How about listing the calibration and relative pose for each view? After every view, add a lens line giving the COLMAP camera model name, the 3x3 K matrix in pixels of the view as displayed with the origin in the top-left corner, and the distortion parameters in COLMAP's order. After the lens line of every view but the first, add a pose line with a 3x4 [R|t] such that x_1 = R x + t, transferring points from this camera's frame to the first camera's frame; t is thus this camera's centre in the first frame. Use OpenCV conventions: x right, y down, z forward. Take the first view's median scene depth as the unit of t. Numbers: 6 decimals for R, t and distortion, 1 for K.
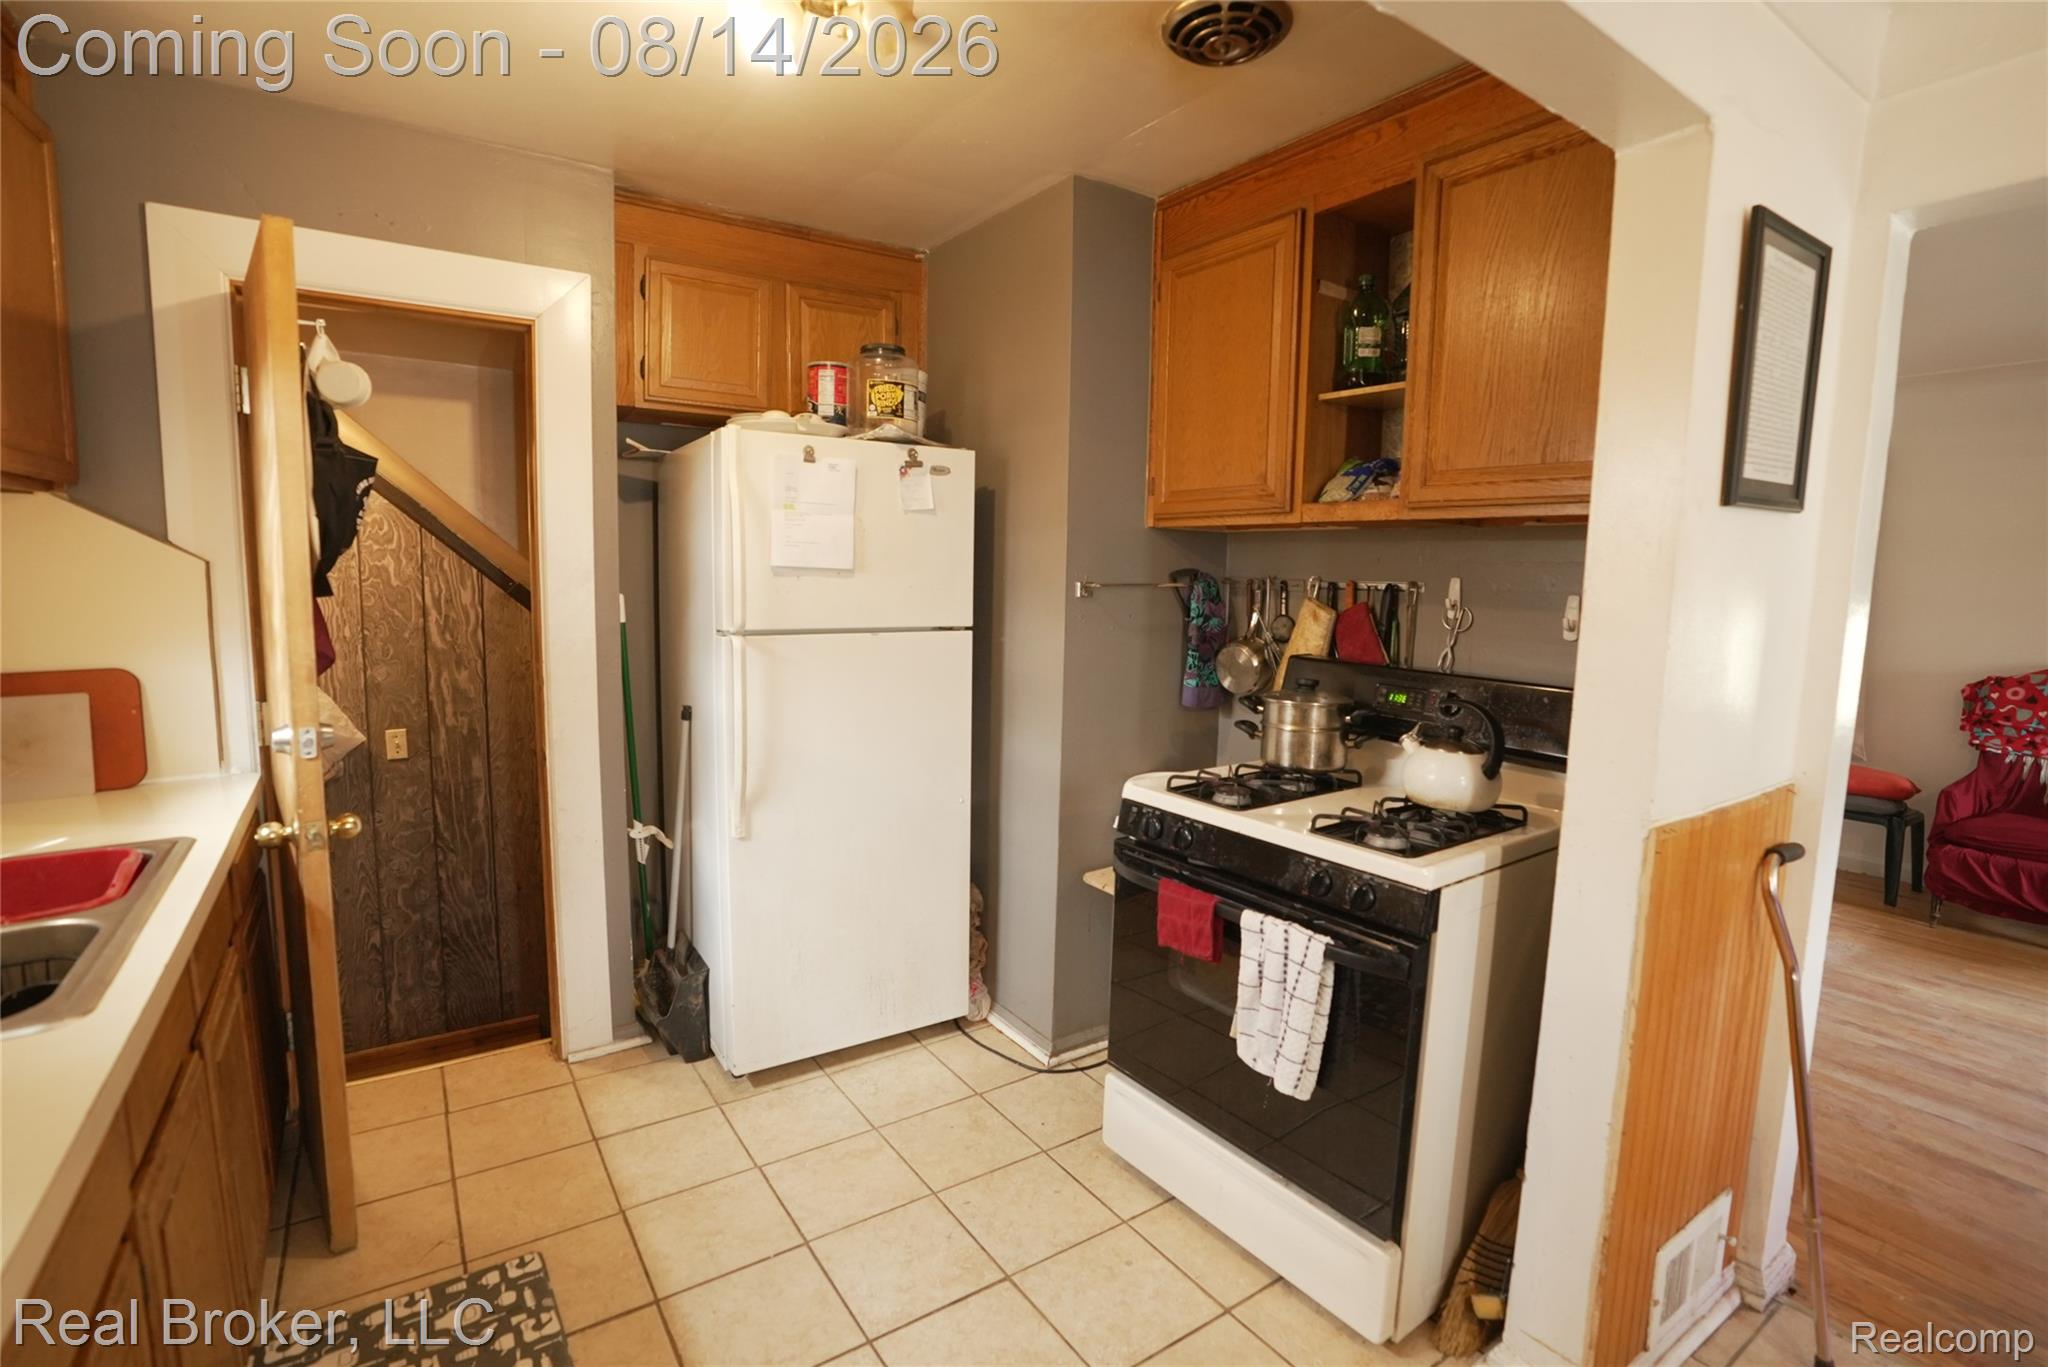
lens RADIAL K [[943.2, 0, 1021.0], [0, 943.2, 678.5], [0, 0, 1]] dist [-0.071866, 0.026168]
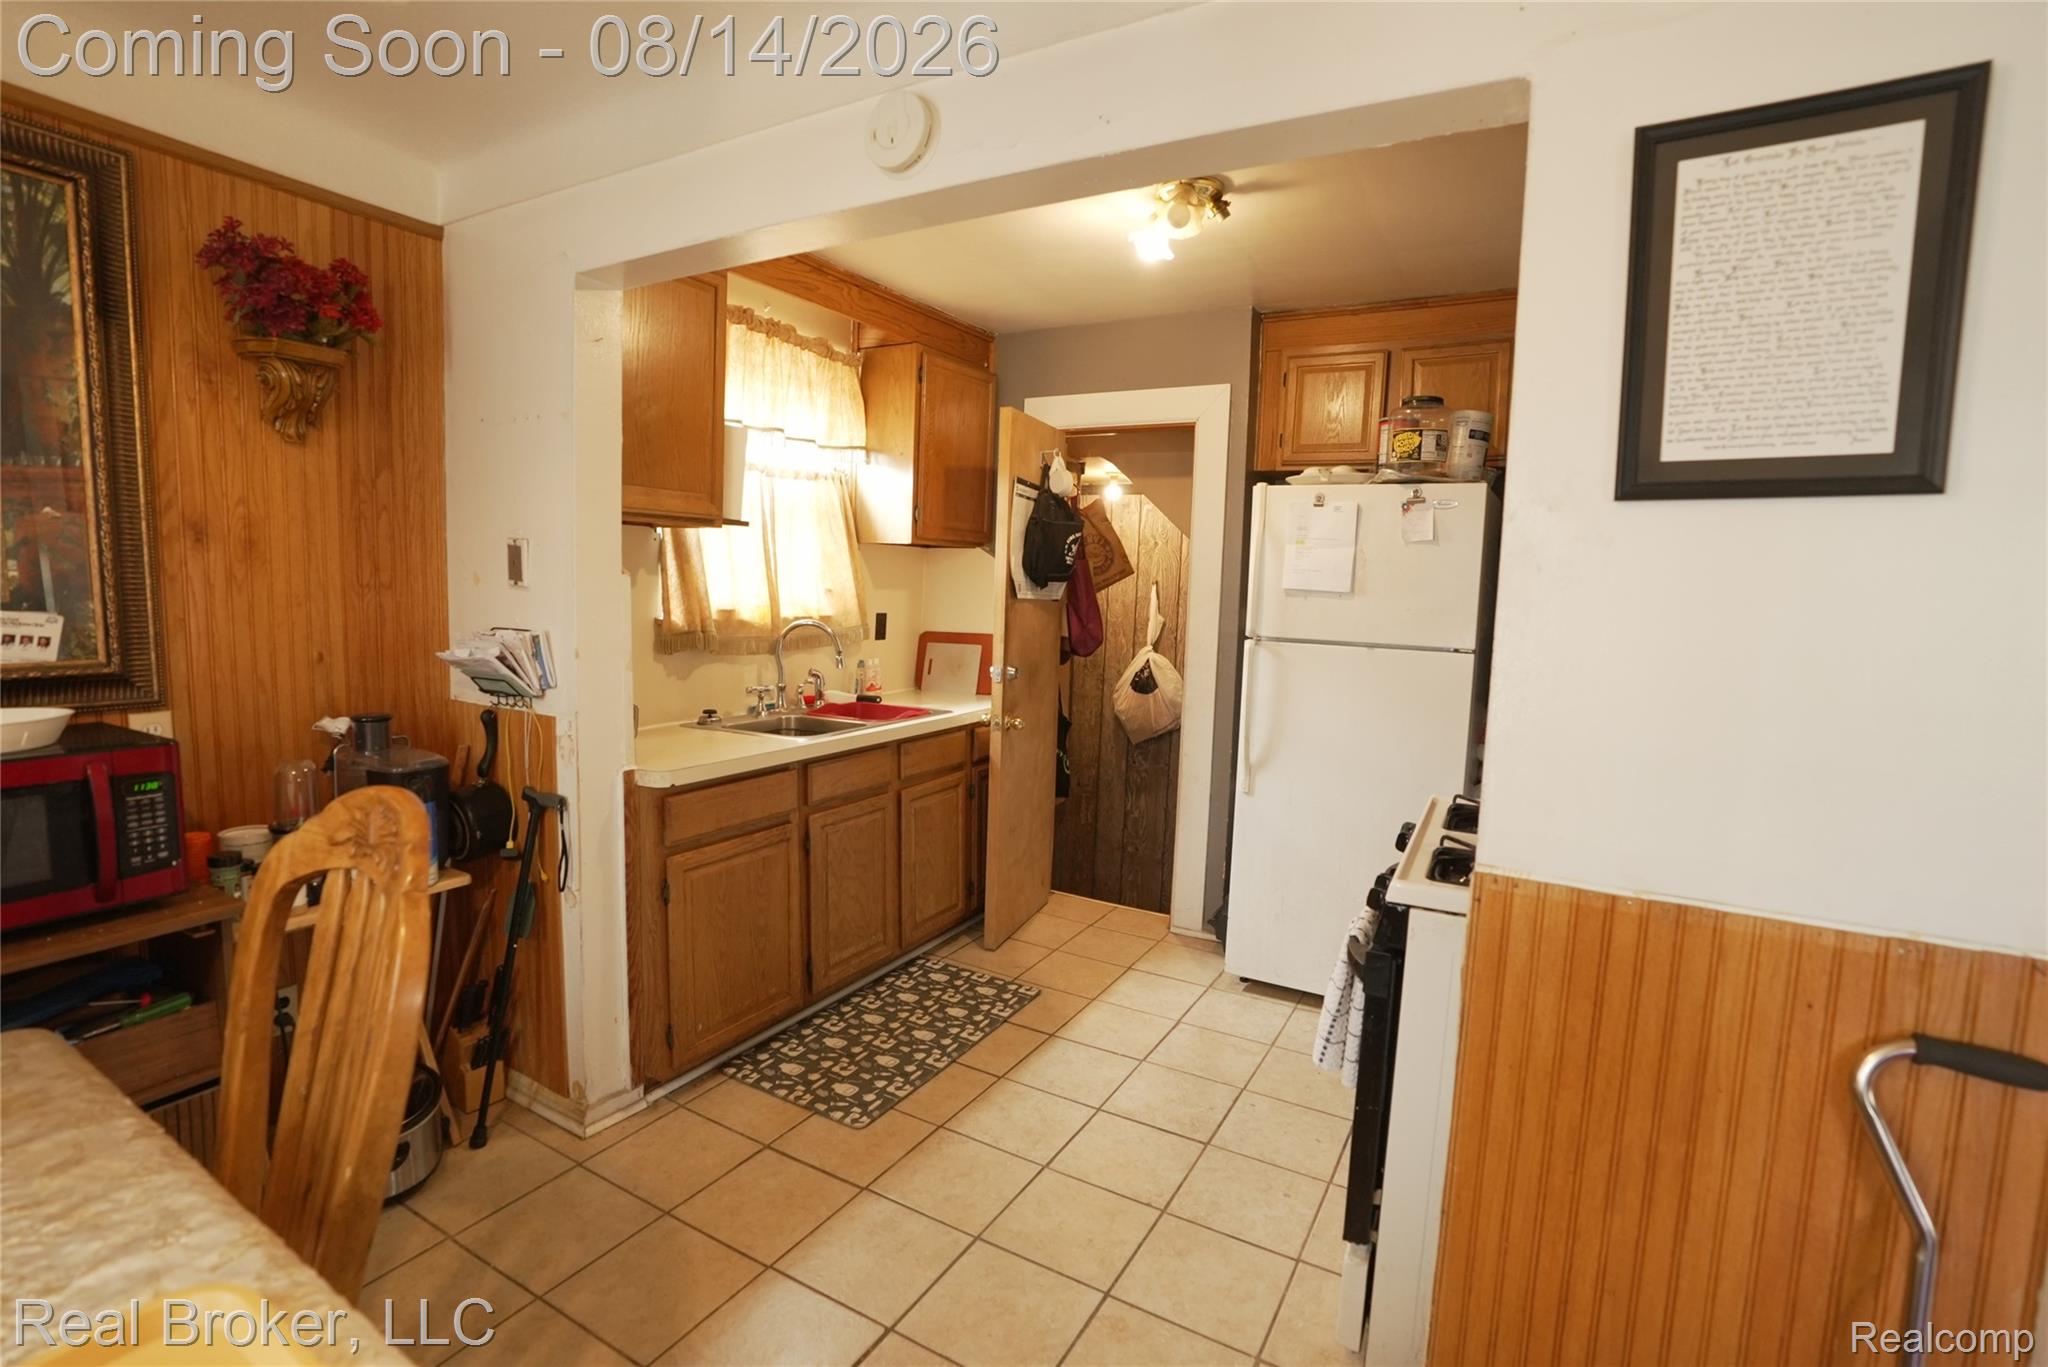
lens RADIAL K [[943.2, 0, 1021.0], [0, 943.2, 678.5], [0, 0, 1]] dist [-0.071866, 0.026168]
pose [[0.442451, 0.089517, -0.892314, 0.737878], [-0.126614, 0.991274, 0.036663, 0.001982], [0.887810, 0.096758, 0.449925, 0.106264]]
